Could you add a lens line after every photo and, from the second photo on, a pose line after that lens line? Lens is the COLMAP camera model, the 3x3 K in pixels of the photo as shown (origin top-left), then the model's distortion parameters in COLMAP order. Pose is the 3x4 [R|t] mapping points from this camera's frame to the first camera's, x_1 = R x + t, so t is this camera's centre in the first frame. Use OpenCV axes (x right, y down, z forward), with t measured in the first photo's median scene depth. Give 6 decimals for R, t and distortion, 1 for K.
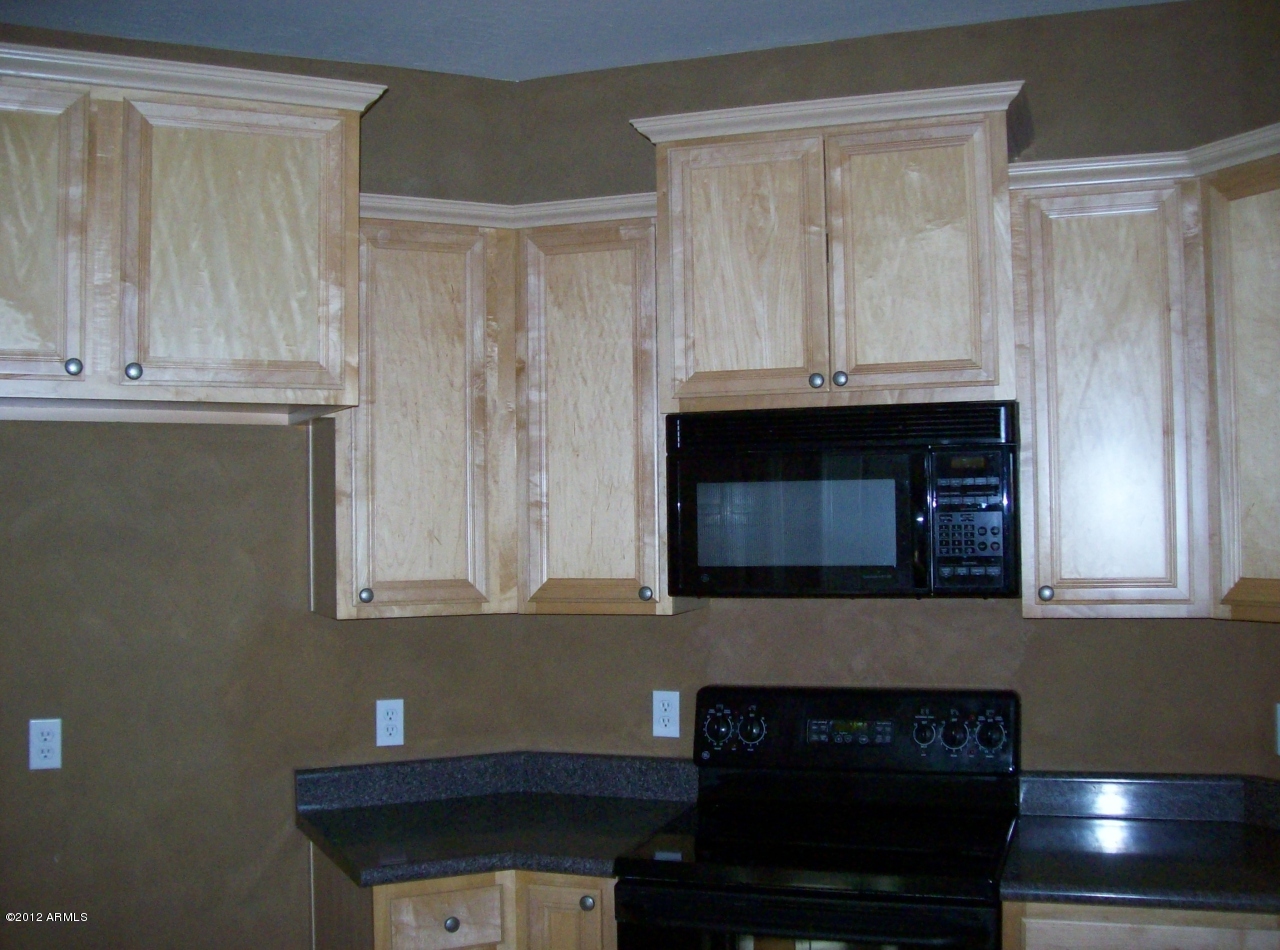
lens RADIAL K [[1350.1, 0, 640.0], [0, 1350.1, 475.0], [0, 0, 1]] dist [-0.178827, 0.140024]
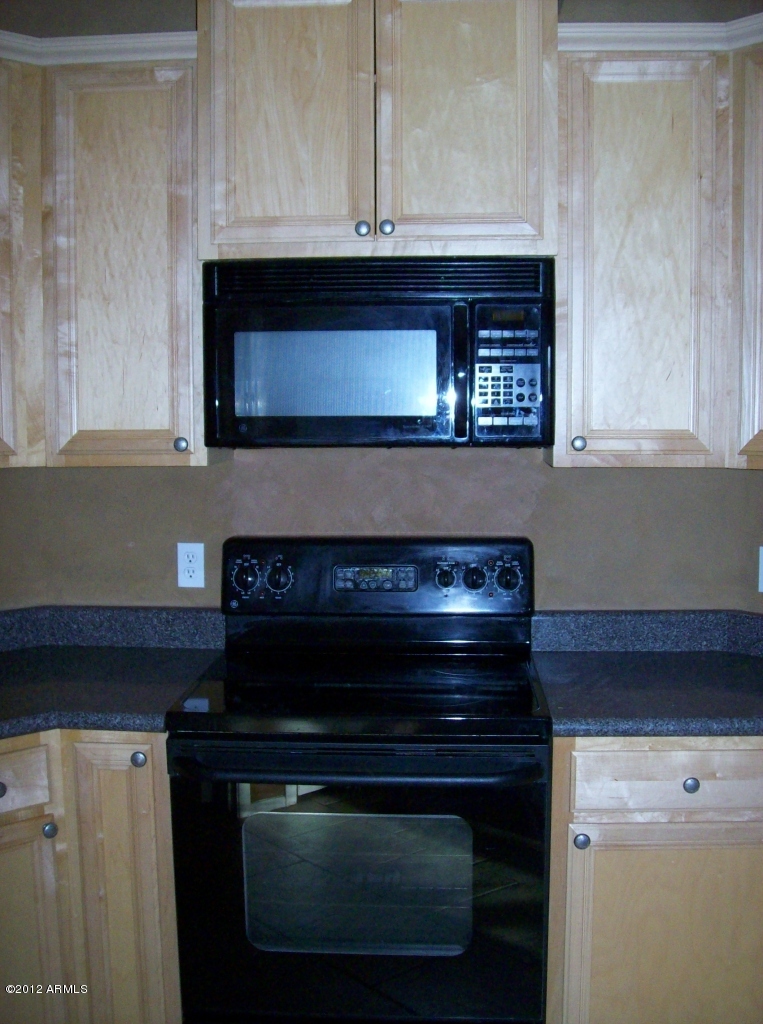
lens RADIAL K [[1080.1, 0, 381.5], [0, 1080.1, 512.0], [0, 0, 1]] dist [-0.178827, 0.140024]
pose [[0.965268, -0.014738, 0.260847, -0.061472], [-0.018404, 0.992092, 0.124157, 0.037773], [-0.260614, -0.124645, 0.957363, 0.207347]]
